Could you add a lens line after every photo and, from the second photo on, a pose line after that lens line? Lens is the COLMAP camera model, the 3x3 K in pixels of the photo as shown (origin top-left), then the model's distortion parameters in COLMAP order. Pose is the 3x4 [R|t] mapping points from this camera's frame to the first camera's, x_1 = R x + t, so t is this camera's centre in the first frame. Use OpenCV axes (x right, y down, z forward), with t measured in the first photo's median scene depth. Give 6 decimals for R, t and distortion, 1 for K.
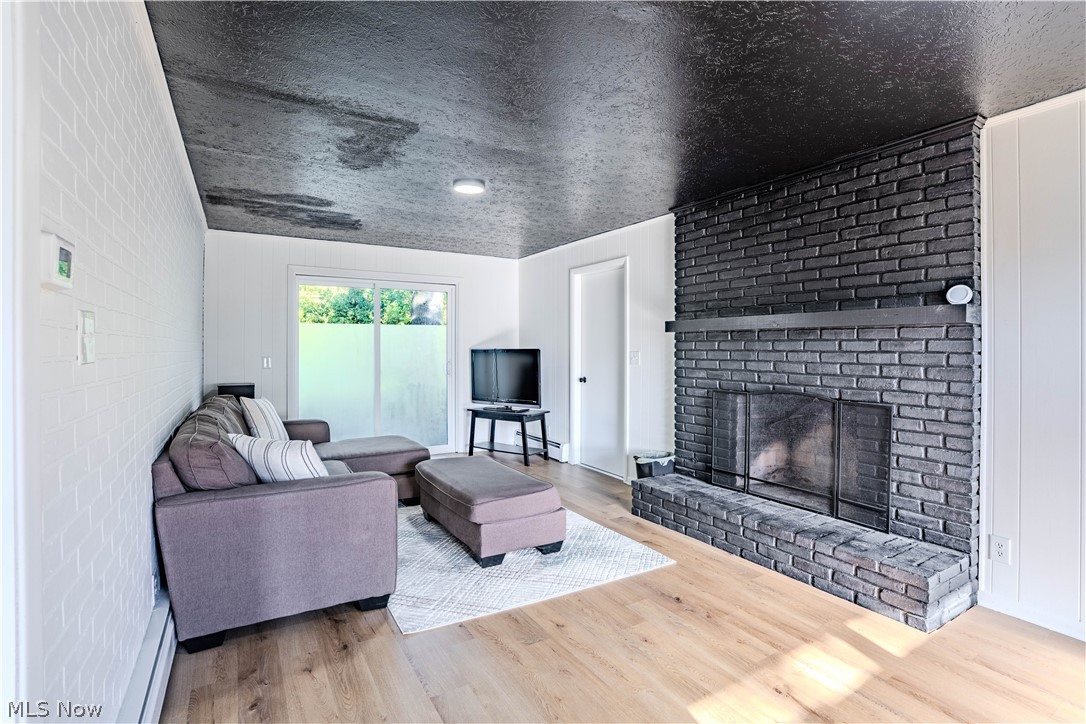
lens RADIAL K [[515.3, 0, 545.3], [0, 515.3, 347.9], [0, 0, 1]] dist [-0.067462, 0.030023]
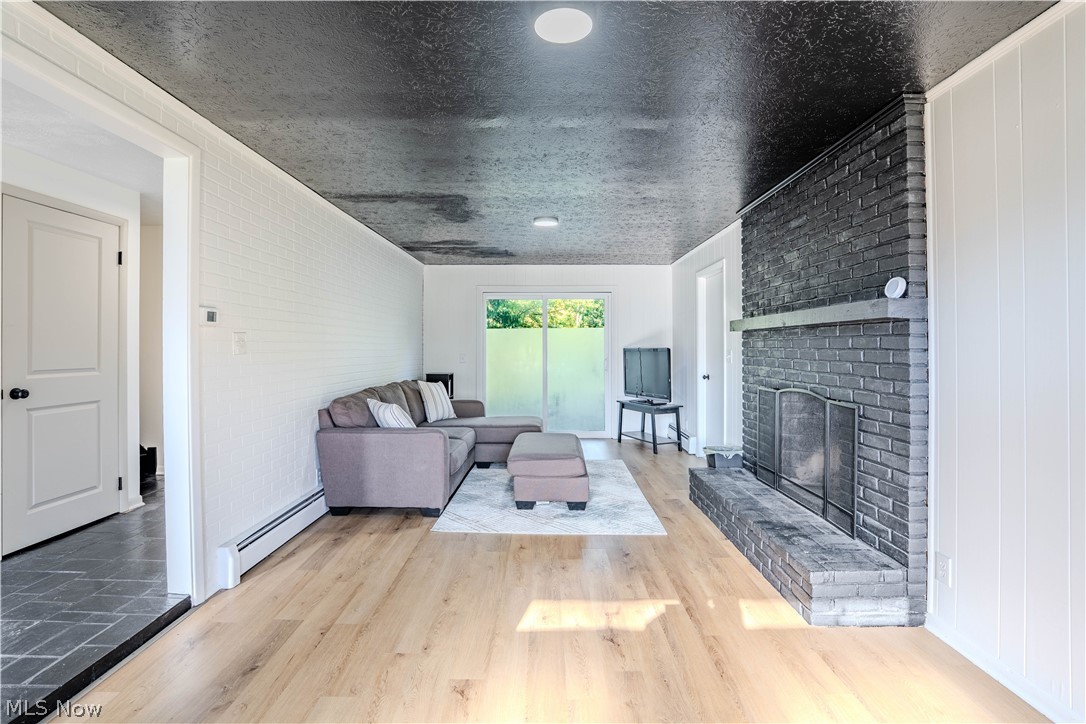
lens RADIAL K [[515.3, 0, 545.3], [0, 515.3, 347.9], [0, 0, 1]] dist [-0.067462, 0.030023]
pose [[0.850631, -0.003658, -0.525751, 0.649271], [0.003597, 0.999993, -0.001138, 0.004089], [0.525751, -0.000923, 0.850638, -0.119679]]
